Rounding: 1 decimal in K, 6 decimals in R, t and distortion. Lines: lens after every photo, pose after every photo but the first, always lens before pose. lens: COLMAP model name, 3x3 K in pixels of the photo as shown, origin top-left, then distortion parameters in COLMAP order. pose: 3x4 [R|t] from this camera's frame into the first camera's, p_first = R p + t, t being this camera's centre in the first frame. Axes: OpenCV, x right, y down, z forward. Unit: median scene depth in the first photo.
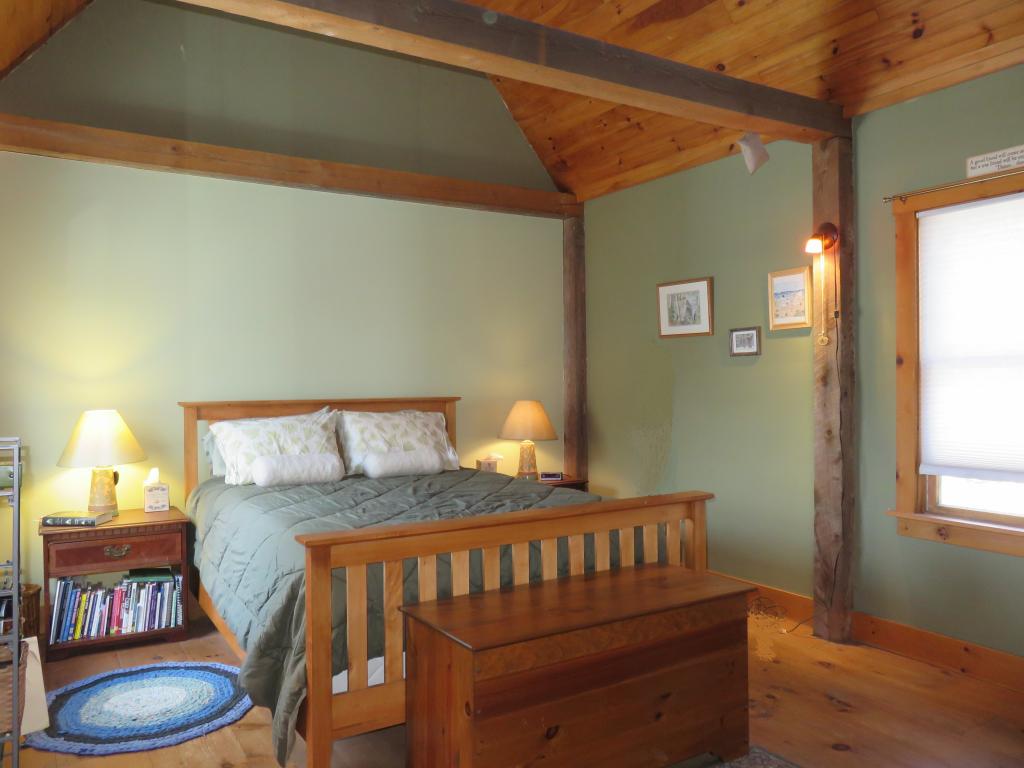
lens RADIAL K [[813.0, 0, 512.0], [0, 813.0, 384.0], [0, 0, 1]] dist [0.034884, -0.001784]
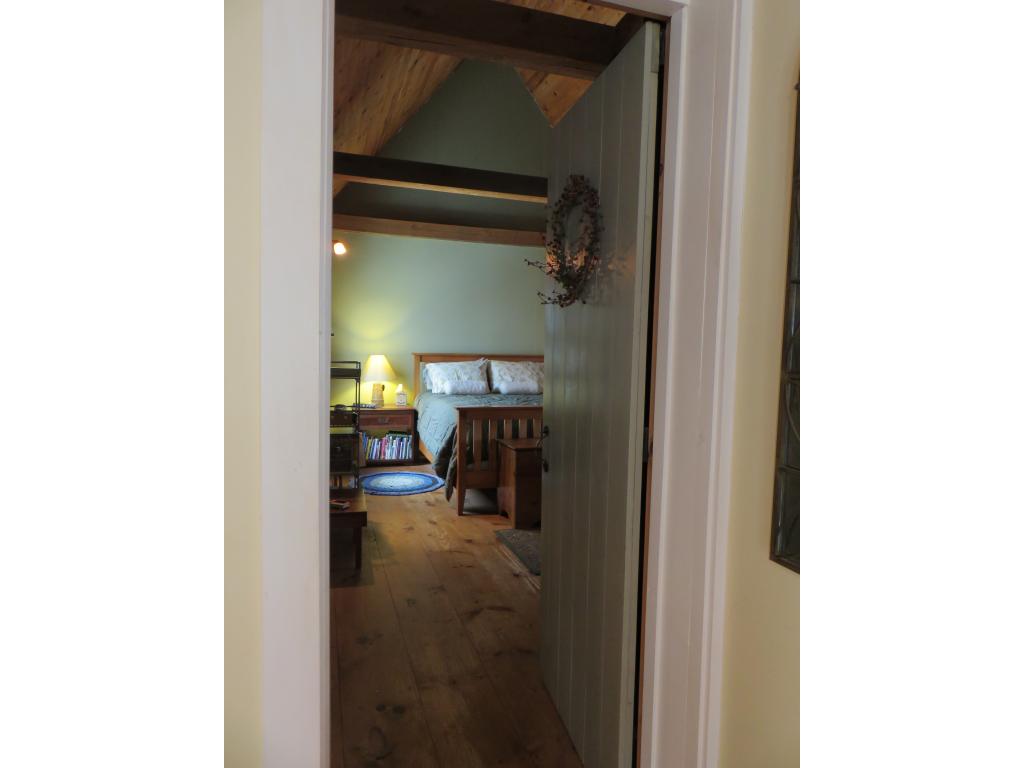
lens RADIAL K [[813.0, 0, 512.0], [0, 813.0, 384.0], [0, 0, 1]] dist [0.034884, -0.001784]
pose [[0.963806, 0.037406, -0.263967, 0.388894], [-0.027125, 0.998729, 0.042486, 0.007712], [0.265220, -0.033788, 0.963596, -0.932664]]
